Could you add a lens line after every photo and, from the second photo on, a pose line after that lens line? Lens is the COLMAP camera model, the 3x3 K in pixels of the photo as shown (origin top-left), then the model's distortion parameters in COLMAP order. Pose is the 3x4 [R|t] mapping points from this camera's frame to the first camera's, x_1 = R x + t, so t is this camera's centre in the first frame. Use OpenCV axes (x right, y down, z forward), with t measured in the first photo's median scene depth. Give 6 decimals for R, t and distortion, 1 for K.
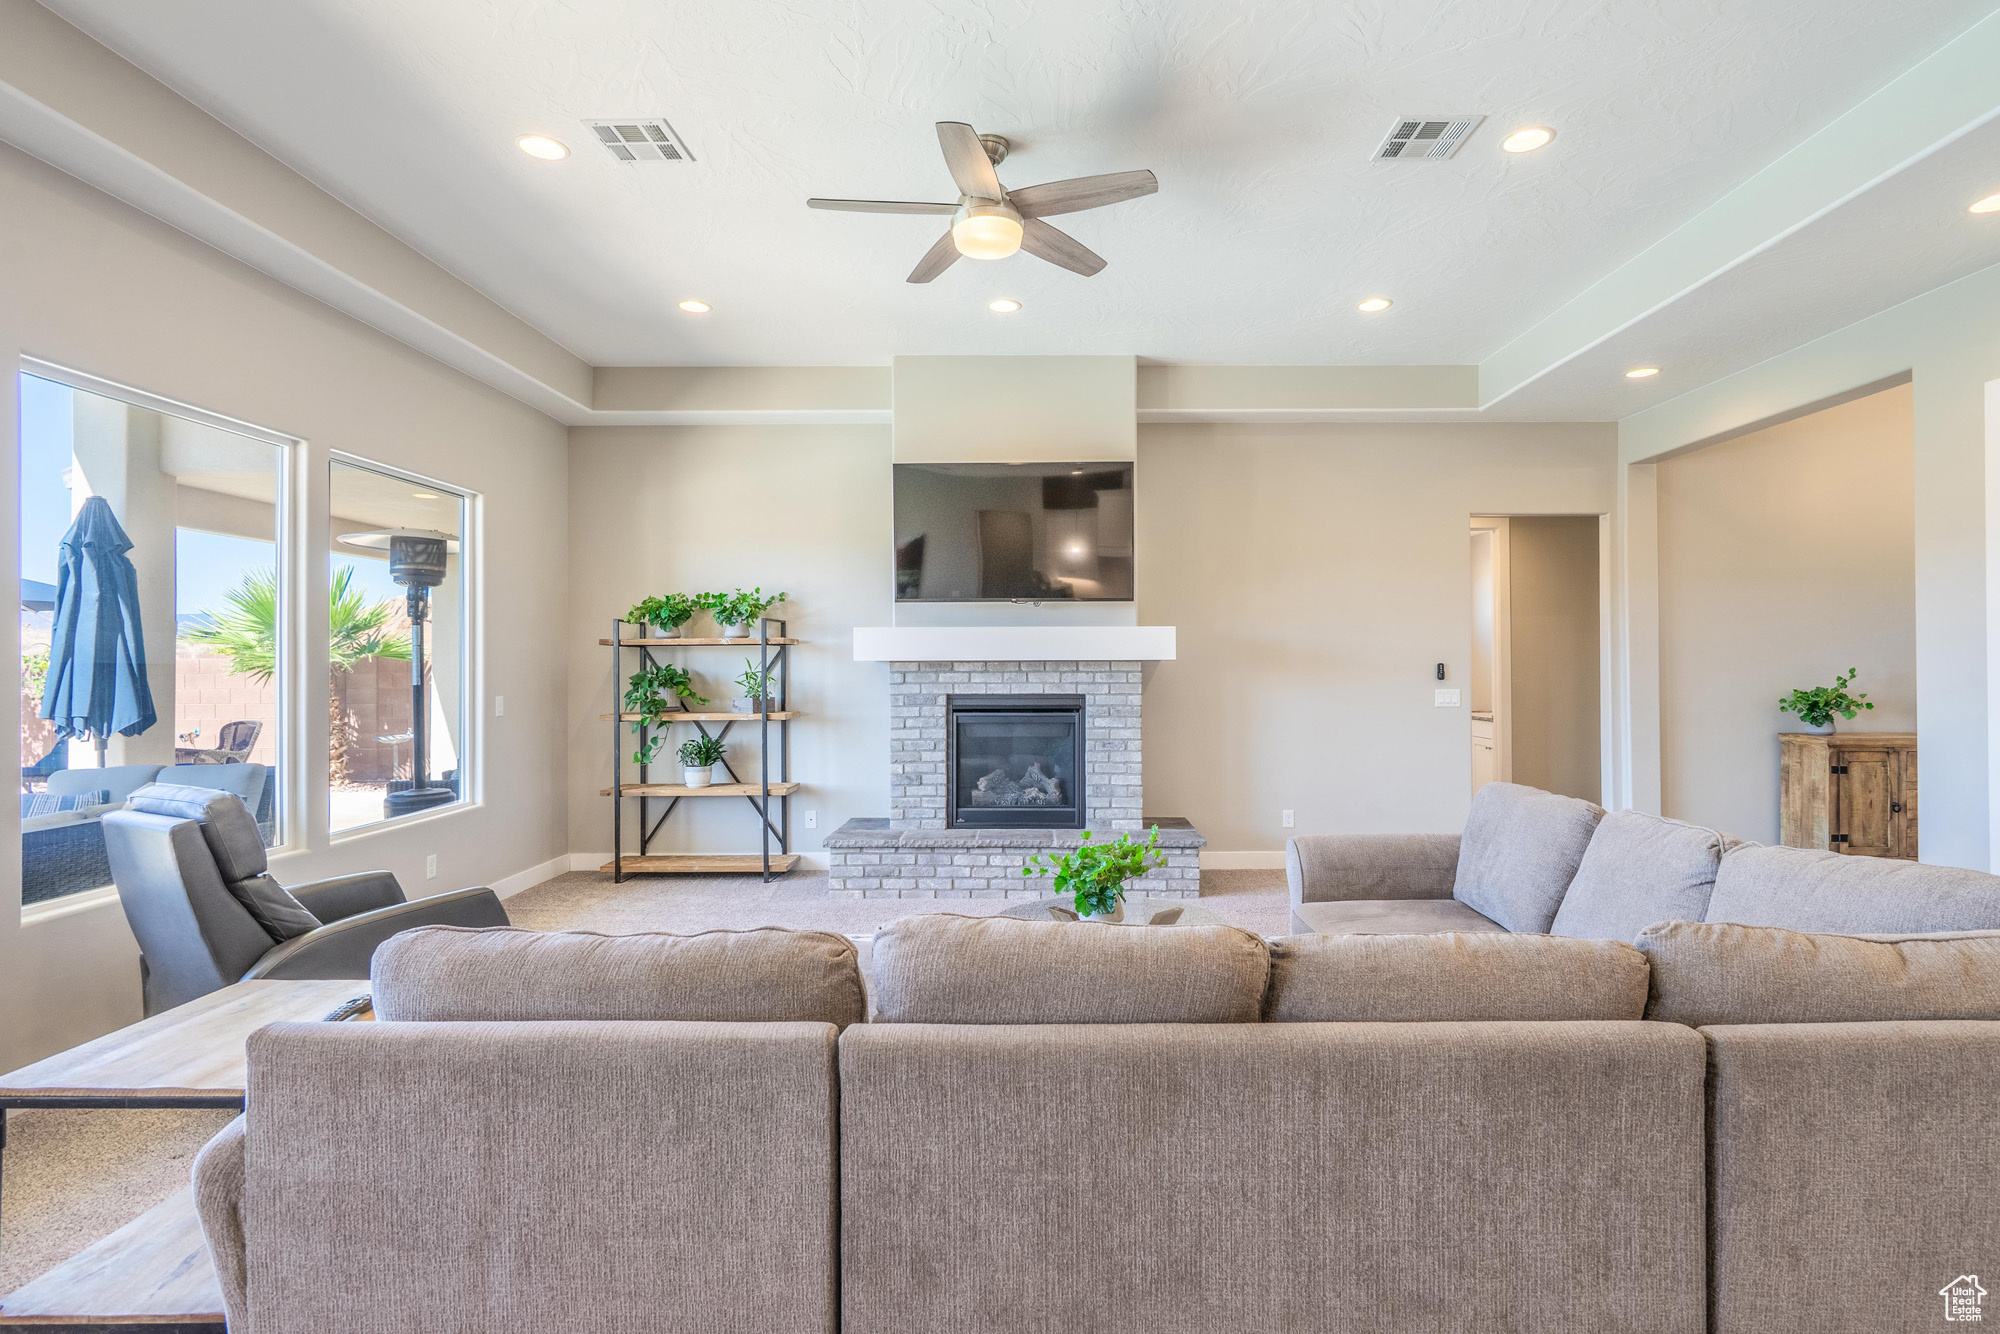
lens RADIAL K [[935.9, 0, 998.5], [0, 935.9, 659.7], [0, 0, 1]] dist [0.000117, 0.000270]
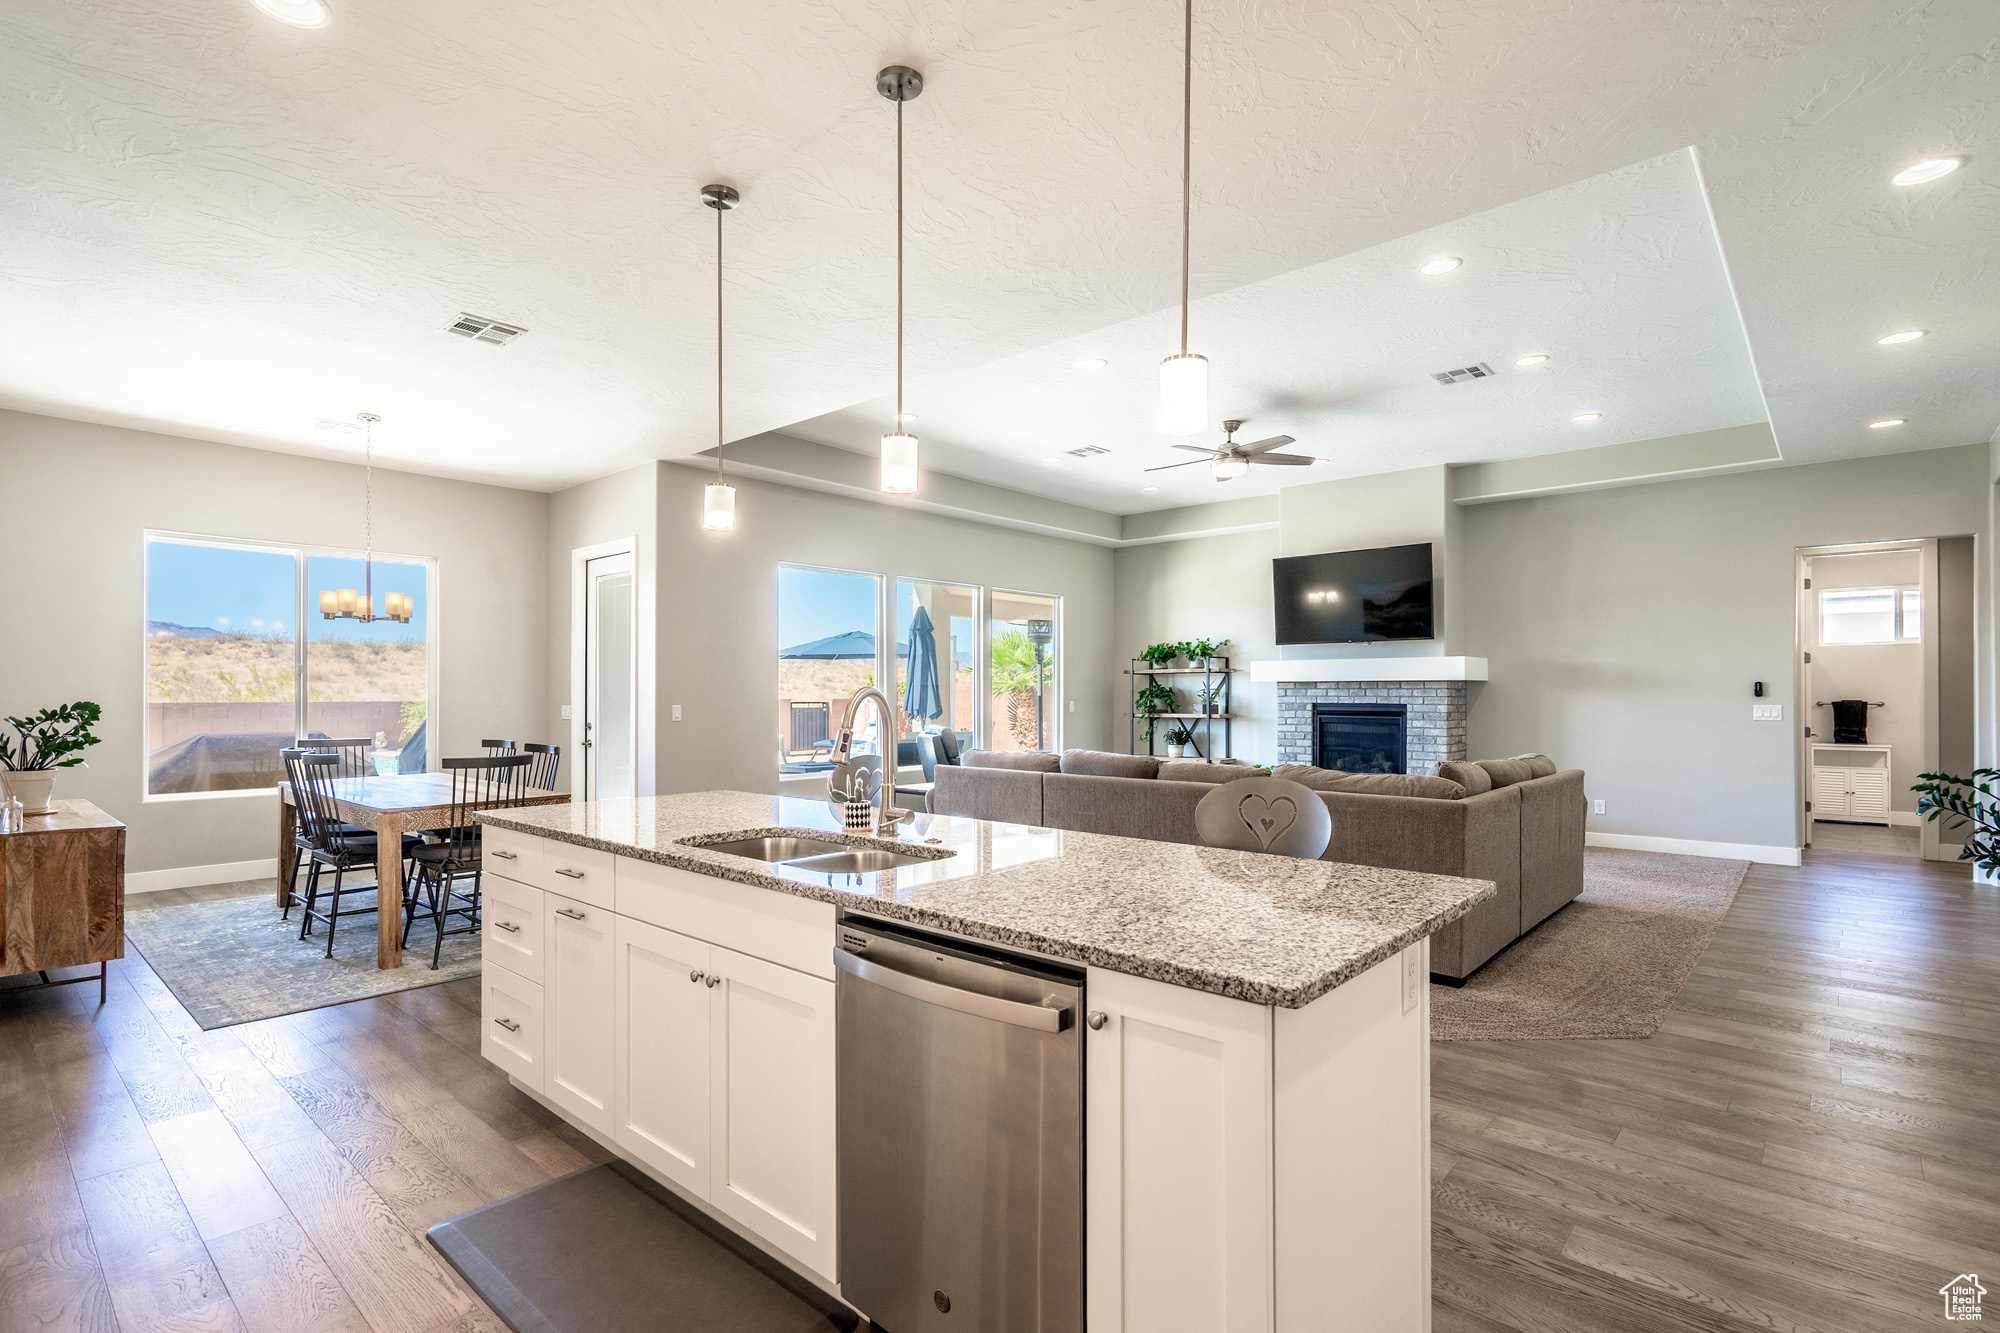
lens RADIAL K [[935.9, 0, 998.5], [0, 935.9, 659.2], [0, 0, 1]] dist [0.000117, 0.000270]
pose [[0.767265, -0.020459, -0.641004, 0.526938], [0.002308, 0.999573, -0.029141, 0.007788], [0.641326, 0.020879, 0.766984, -0.511550]]
